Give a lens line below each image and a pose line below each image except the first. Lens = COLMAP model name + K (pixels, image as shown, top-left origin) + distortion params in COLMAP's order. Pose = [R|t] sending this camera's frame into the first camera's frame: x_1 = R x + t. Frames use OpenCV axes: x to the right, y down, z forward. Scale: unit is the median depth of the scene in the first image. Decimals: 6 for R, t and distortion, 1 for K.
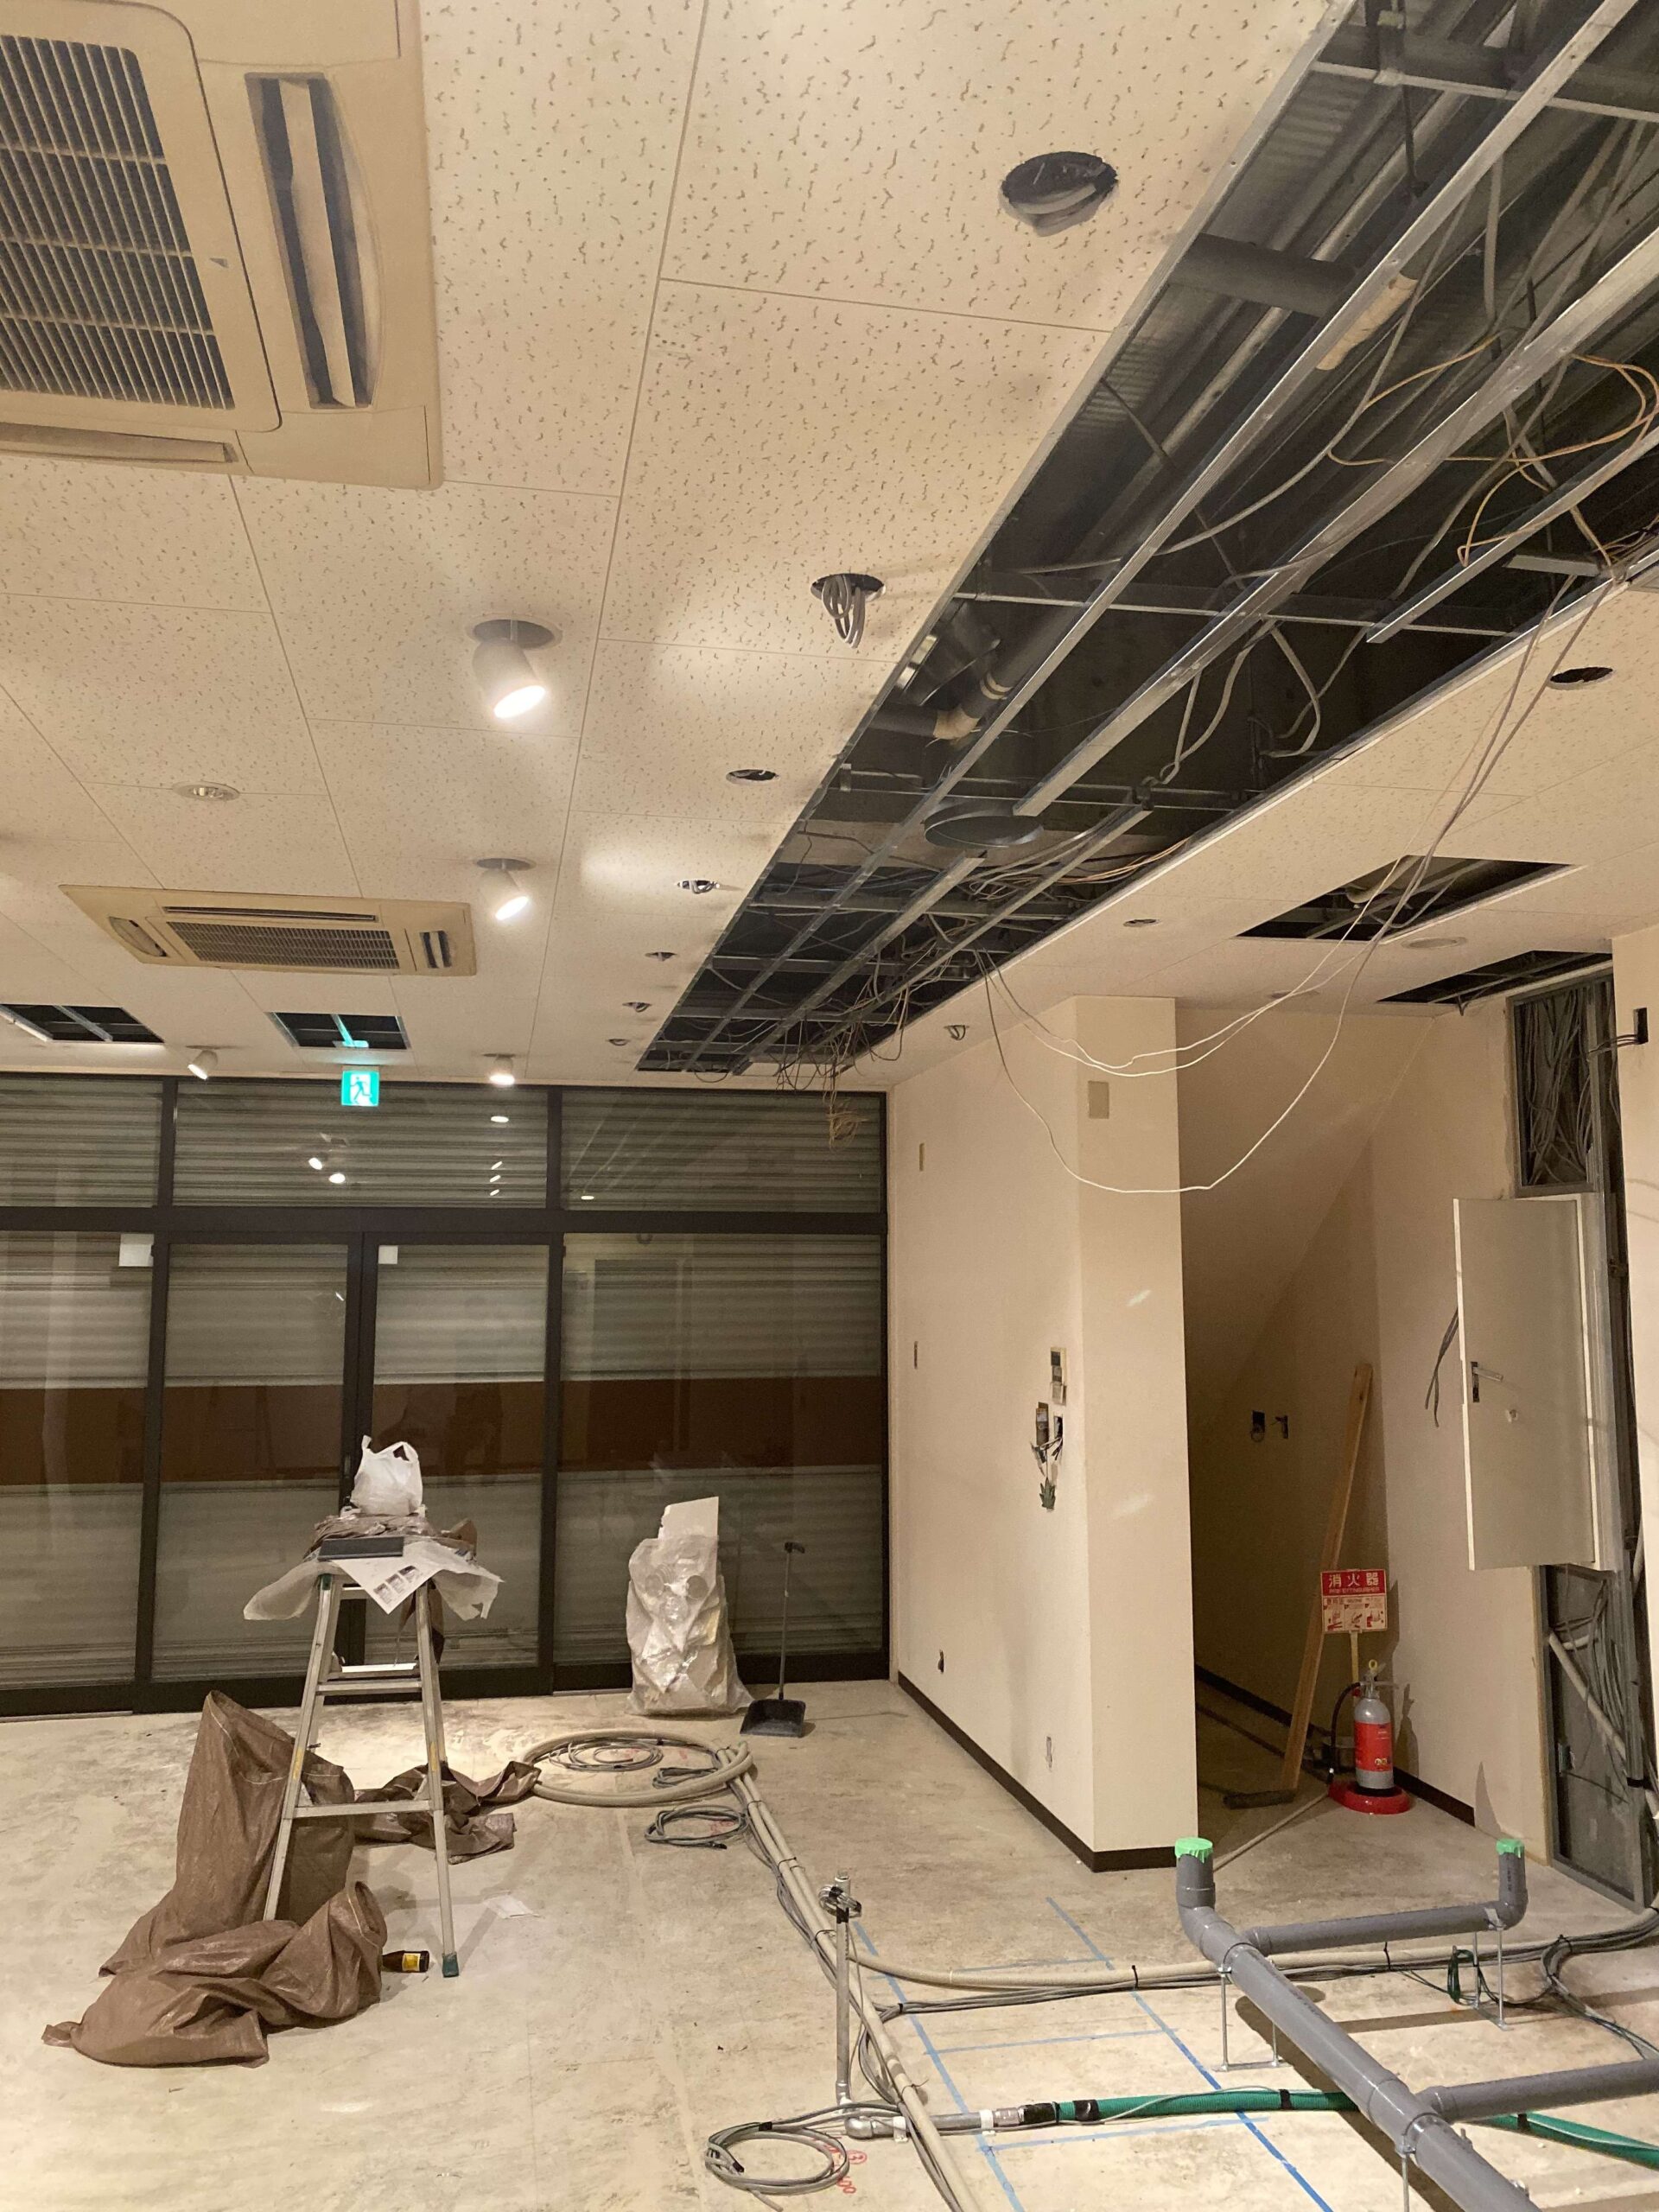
lens RADIAL K [[1682.8, 0, 829.5], [0, 1682.8, 1106.0], [0, 0, 1]] dist [0.017606, 0.002473]
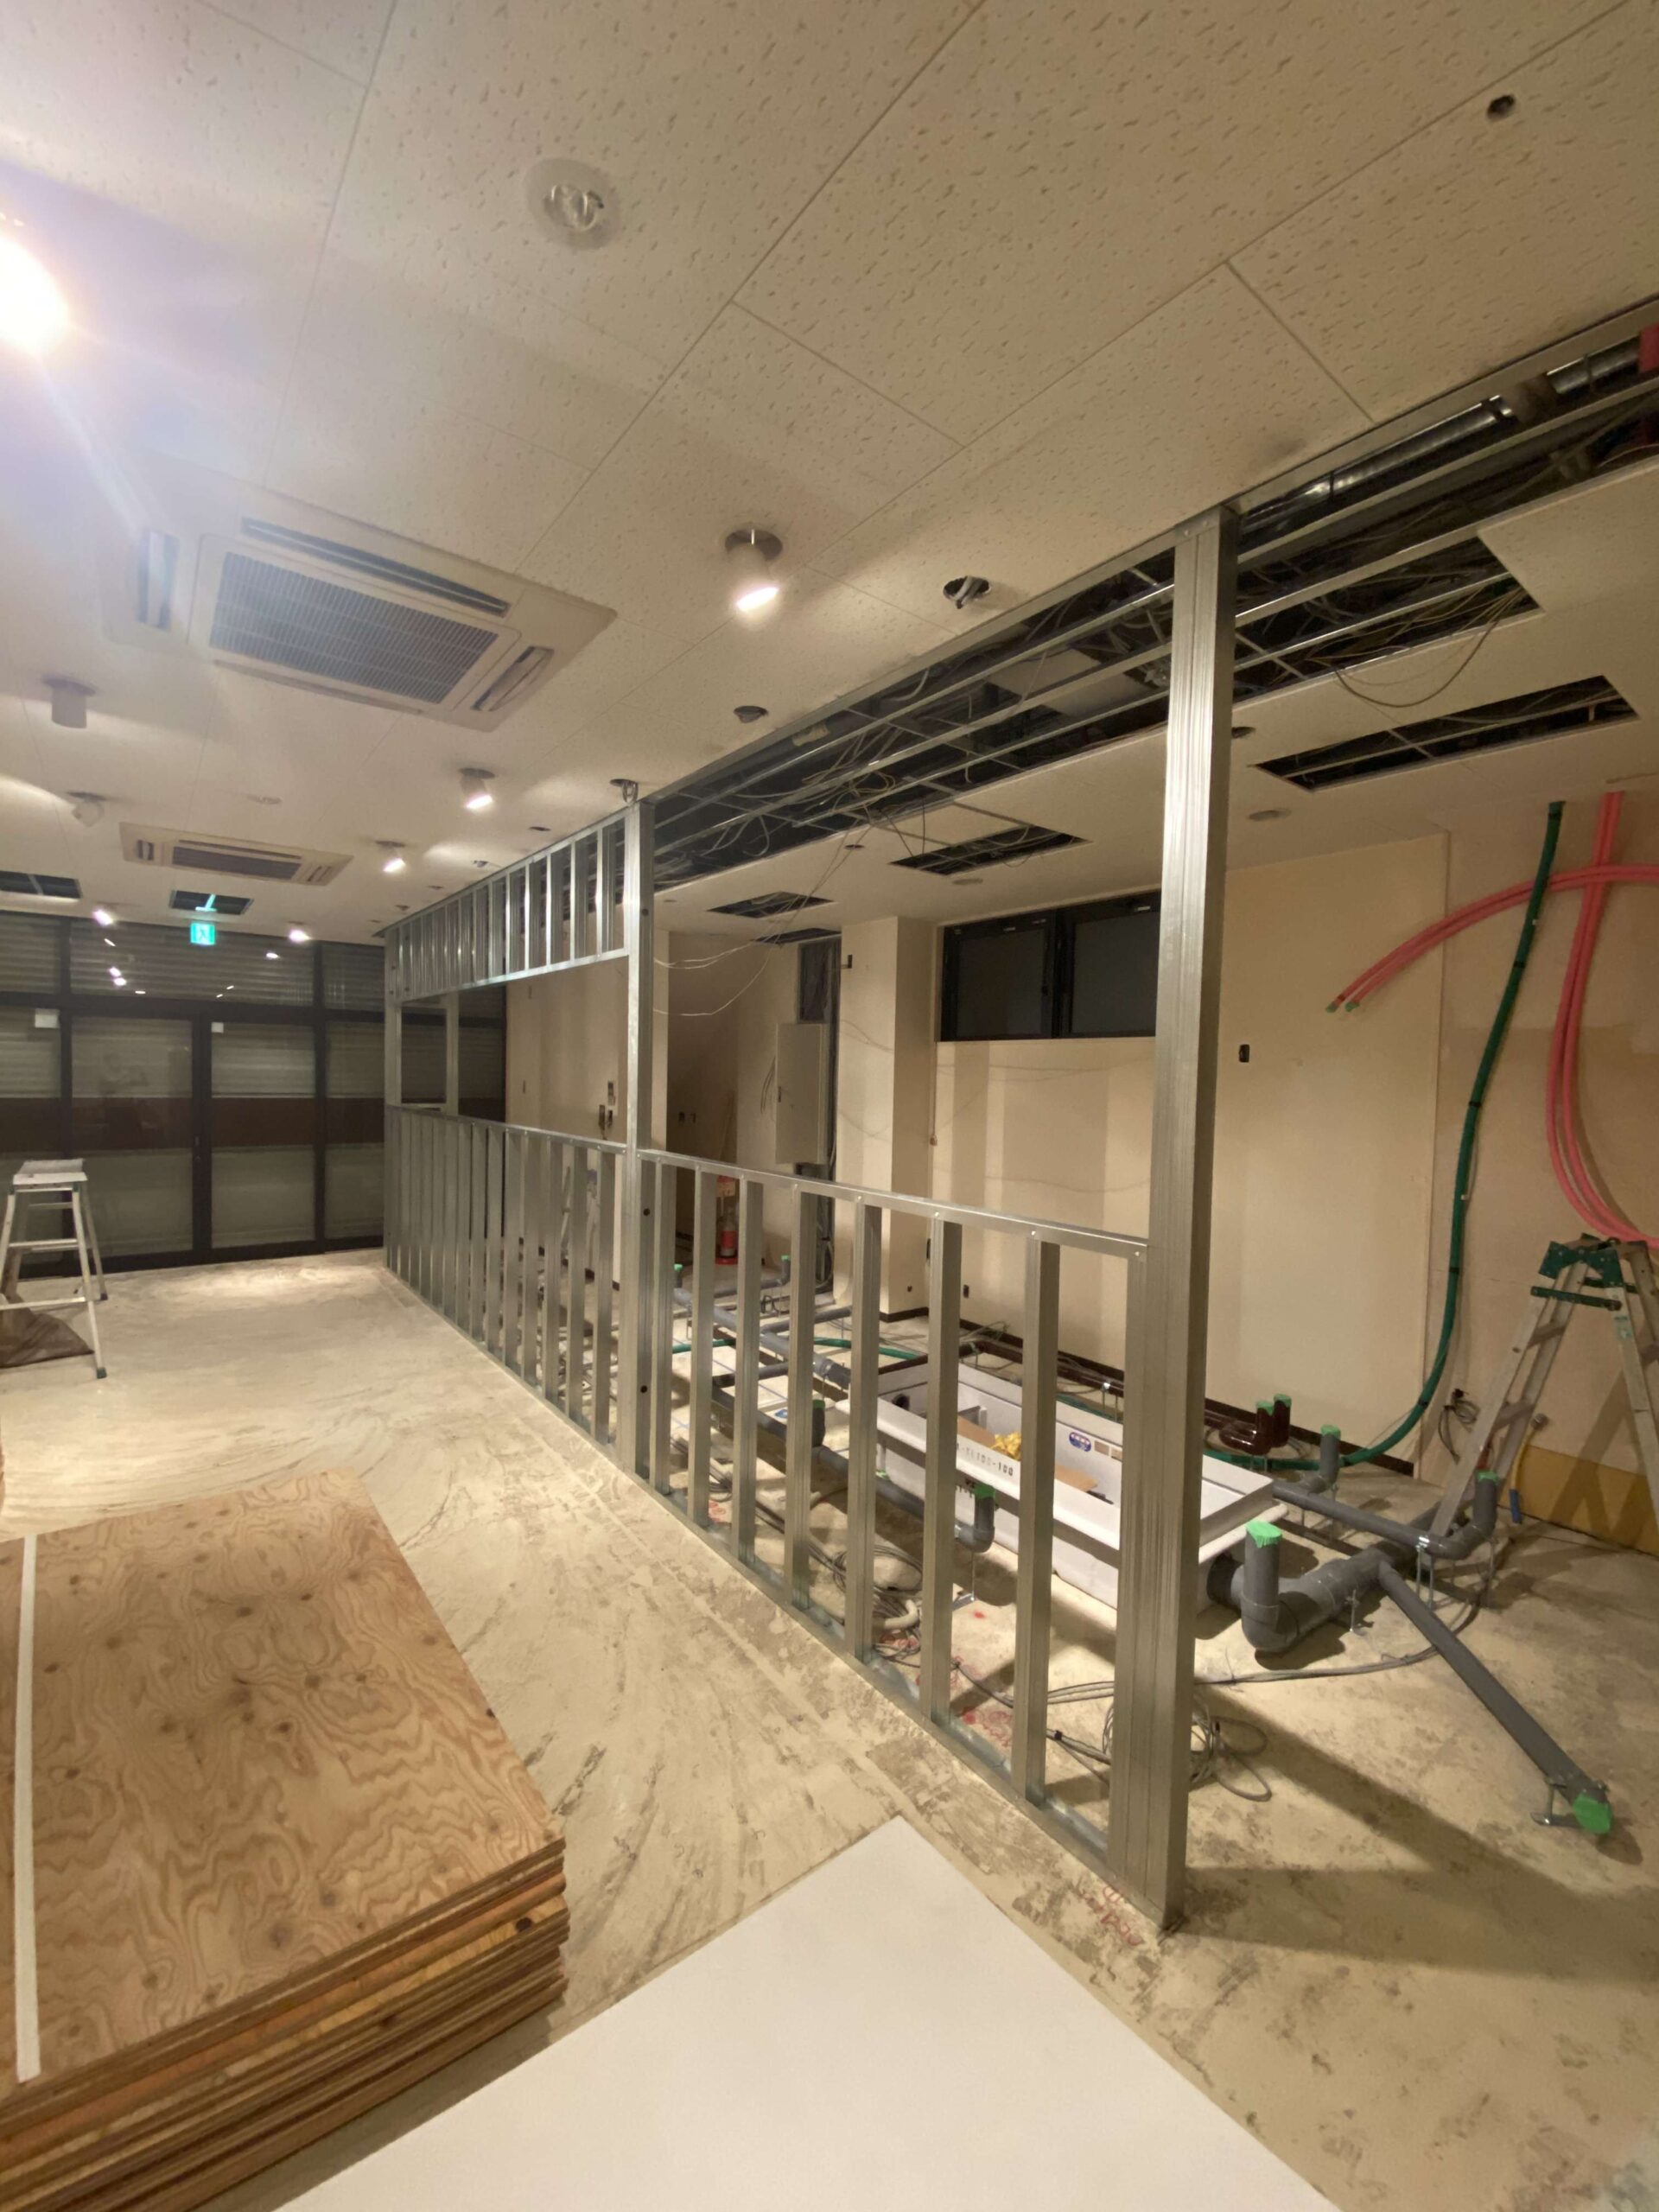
lens RADIAL K [[894.1, 0, 829.5], [0, 894.1, 1106.0], [0, 0, 1]] dist [-0.000256, -0.000010]
pose [[0.891033, 0.004941, 0.453911, -0.157096], [-0.073027, 0.988477, 0.132592, -0.005747], [-0.448025, -0.151292, 0.881127, -0.218526]]
